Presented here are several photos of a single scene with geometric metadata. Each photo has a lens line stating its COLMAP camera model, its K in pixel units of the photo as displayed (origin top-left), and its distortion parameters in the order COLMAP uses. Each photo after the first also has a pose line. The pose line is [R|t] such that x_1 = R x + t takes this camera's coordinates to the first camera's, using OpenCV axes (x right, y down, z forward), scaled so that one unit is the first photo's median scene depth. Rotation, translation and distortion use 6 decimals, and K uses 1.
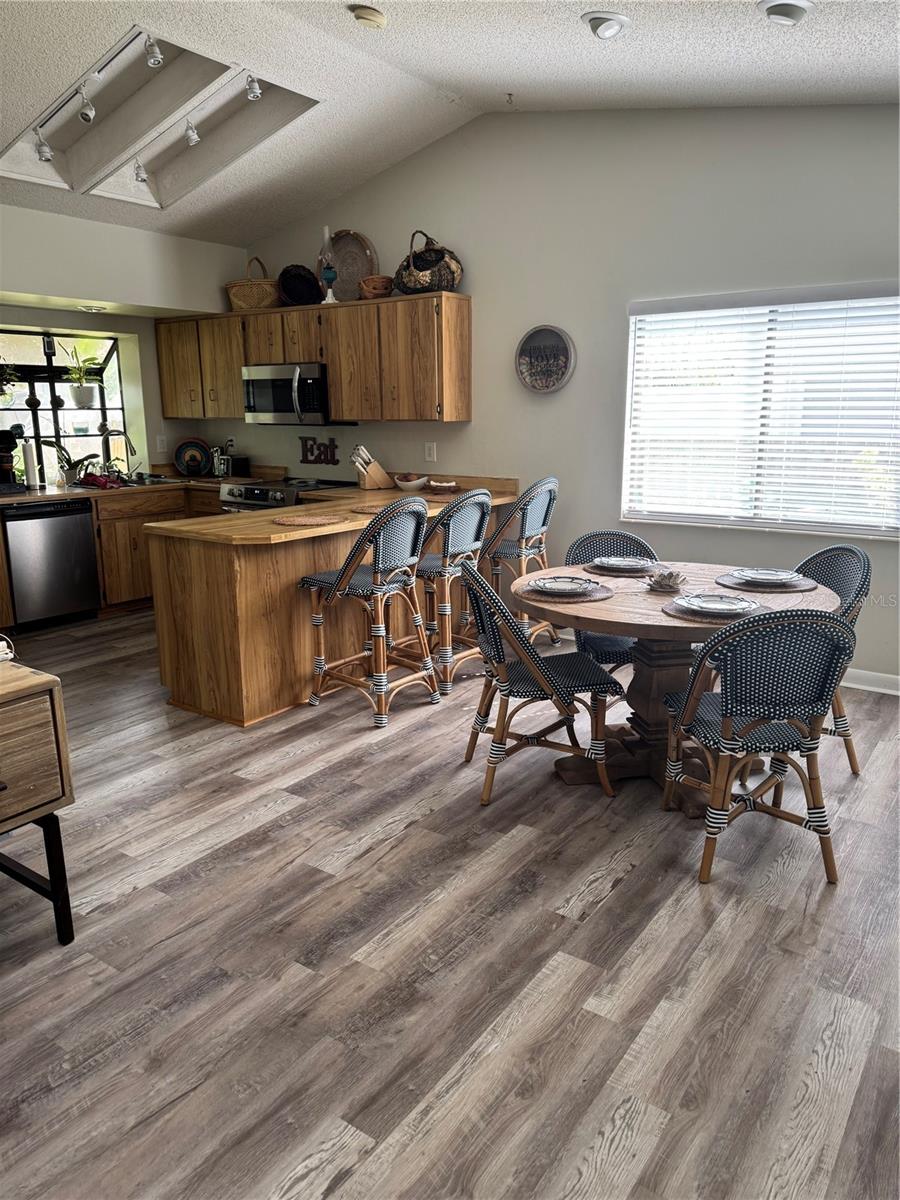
lens RADIAL K [[856.0, 0, 452.6], [0, 856.0, 605.1], [0, 0, 1]] dist [0.008935, -0.006634]
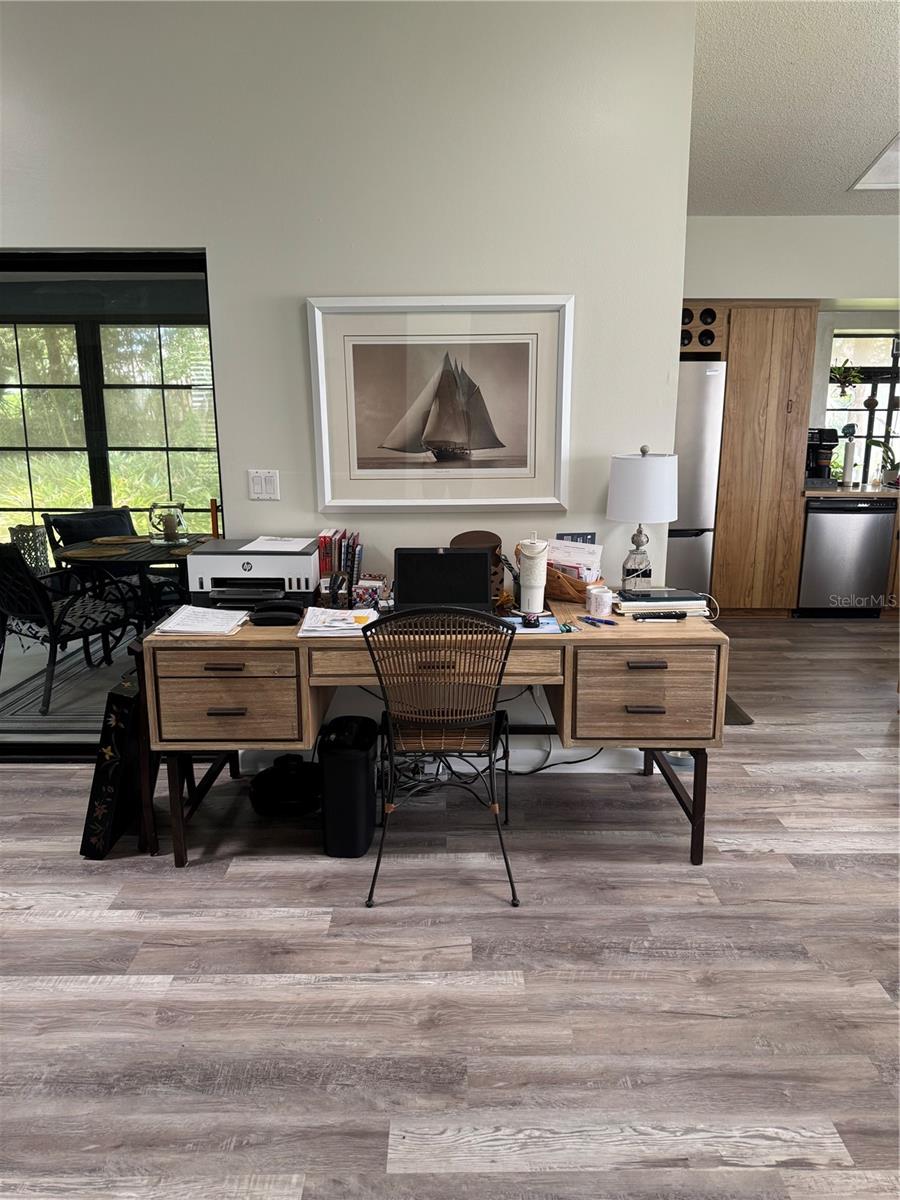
lens RADIAL K [[856.0, 0, 452.6], [0, 856.0, 605.1], [0, 0, 1]] dist [0.008935, -0.006634]
pose [[0.584231, 0.188944, -0.789287, 0.215263], [-0.191082, 0.977207, 0.092490, 0.005762], [0.788772, 0.096783, 0.607018, -0.001827]]
